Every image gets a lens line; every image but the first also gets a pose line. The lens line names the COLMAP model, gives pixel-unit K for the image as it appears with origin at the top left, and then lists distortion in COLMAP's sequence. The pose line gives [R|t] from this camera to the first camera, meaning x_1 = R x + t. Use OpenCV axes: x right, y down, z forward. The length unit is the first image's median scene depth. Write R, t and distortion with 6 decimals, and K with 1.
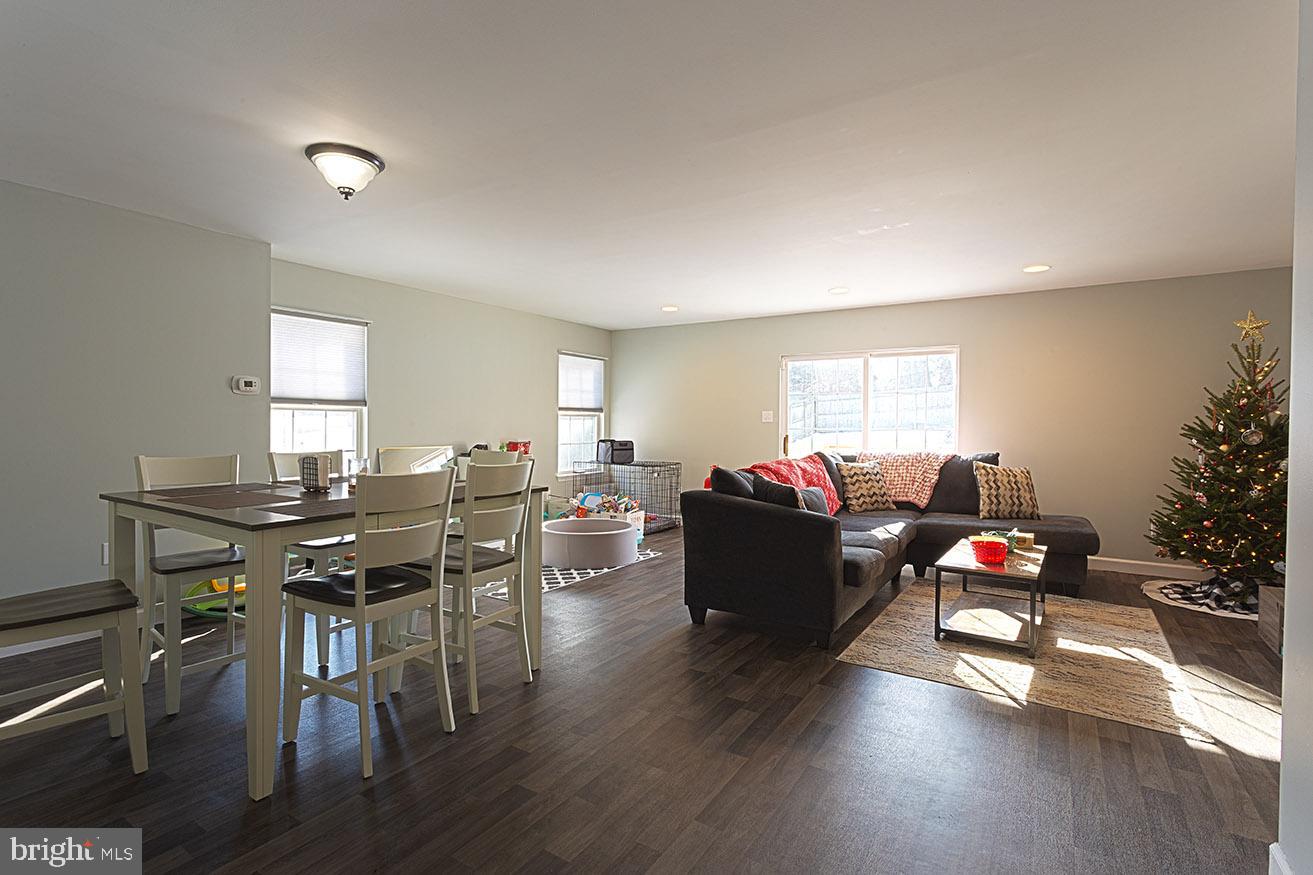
lens RADIAL K [[611.7, 0, 674.6], [0, 611.7, 431.3], [0, 0, 1]] dist [-0.001331, 0.000195]
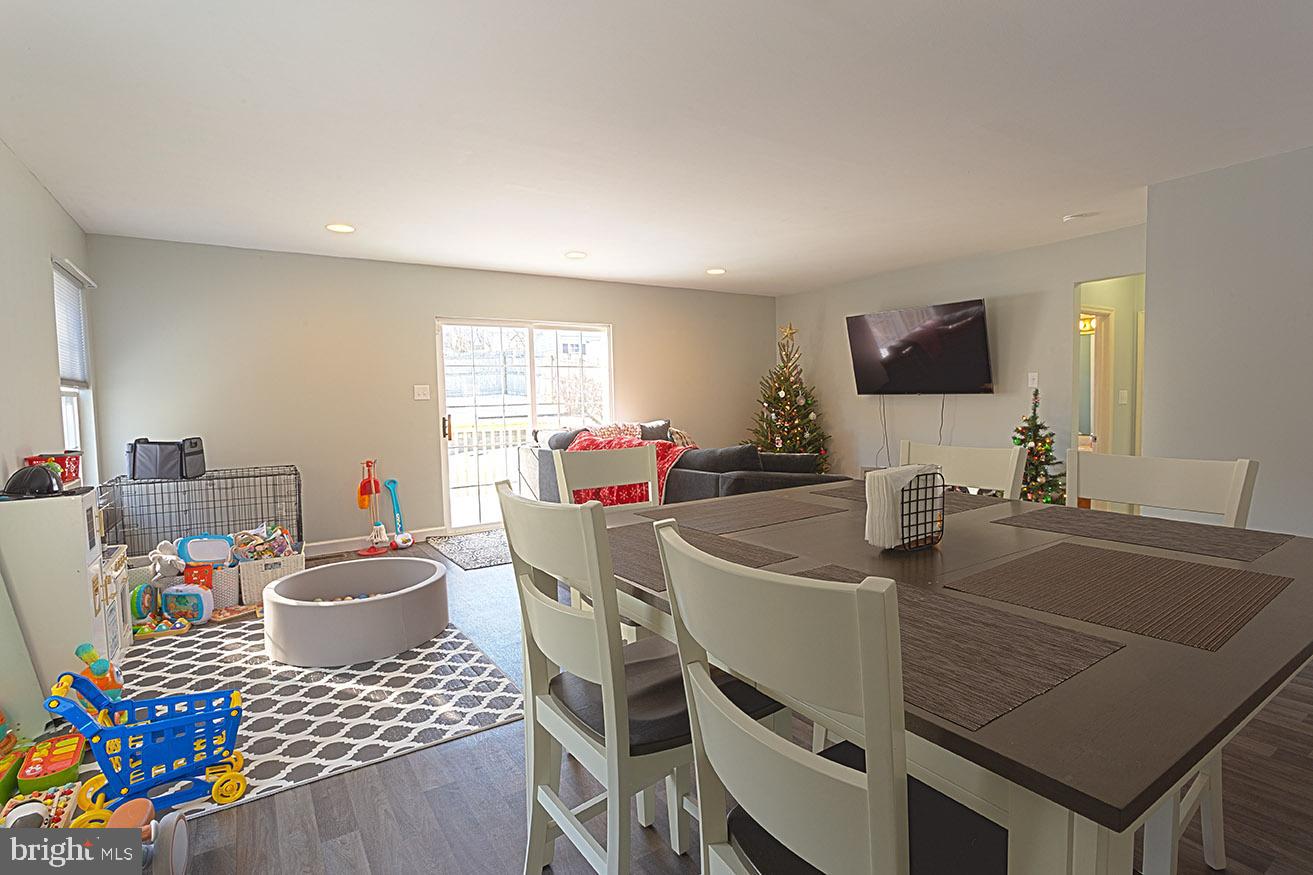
lens RADIAL K [[640.7, 0, 683.0], [0, 640.7, 436.0], [0, 0, 1]] dist [-0.014284, -0.000118]
pose [[0.409110, -0.070142, 0.909785, -0.569607], [0.035046, 0.997513, 0.061146, -0.008342], [-0.911812, 0.006869, 0.410551, 0.445003]]
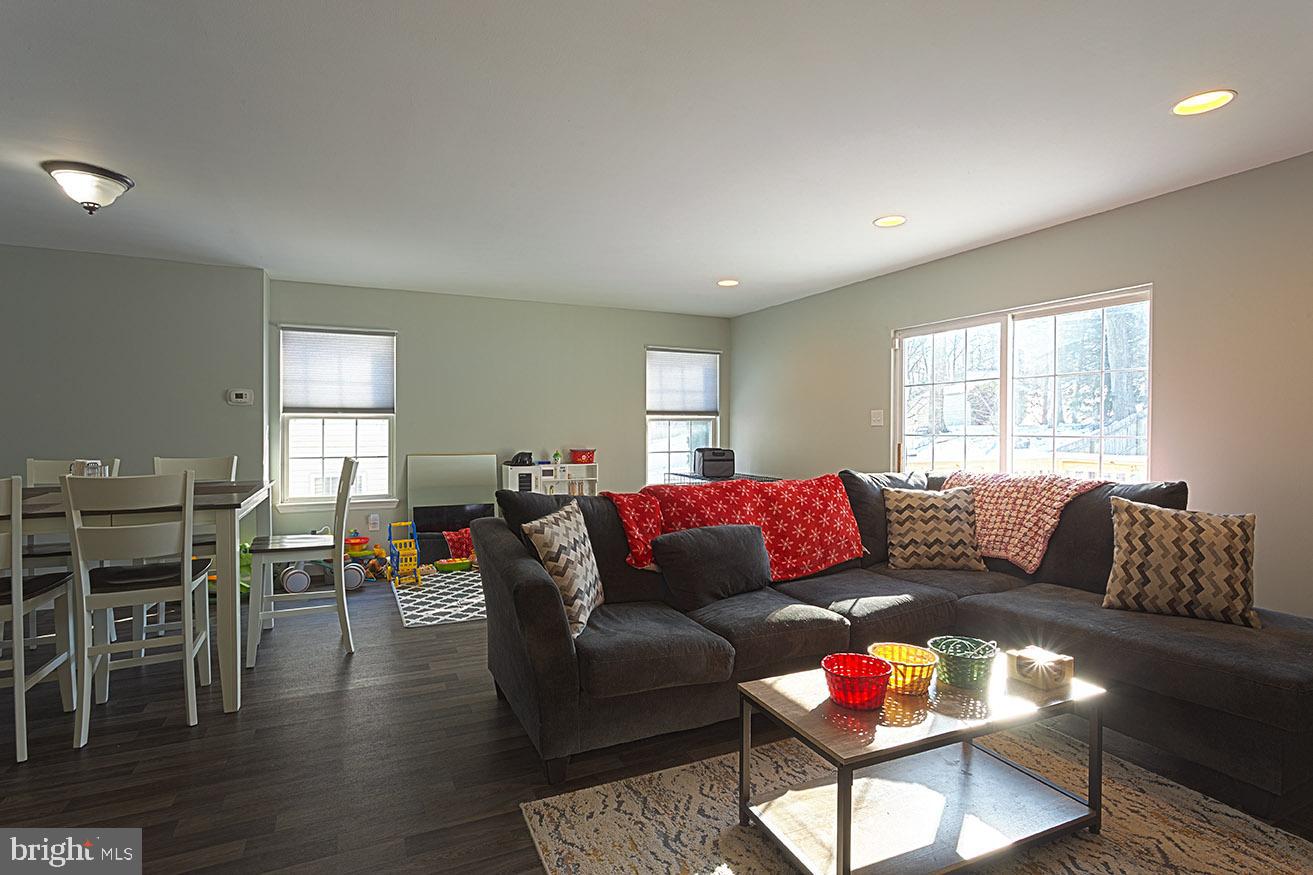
lens RADIAL K [[640.7, 0, 683.0], [0, 640.7, 436.0], [0, 0, 1]] dist [-0.014284, -0.000118]
pose [[0.849902, 0.000798, -0.526939, 0.434460], [-0.001143, 0.999999, -0.000329, -0.002987], [0.526939, 0.000882, 0.849903, 0.310190]]
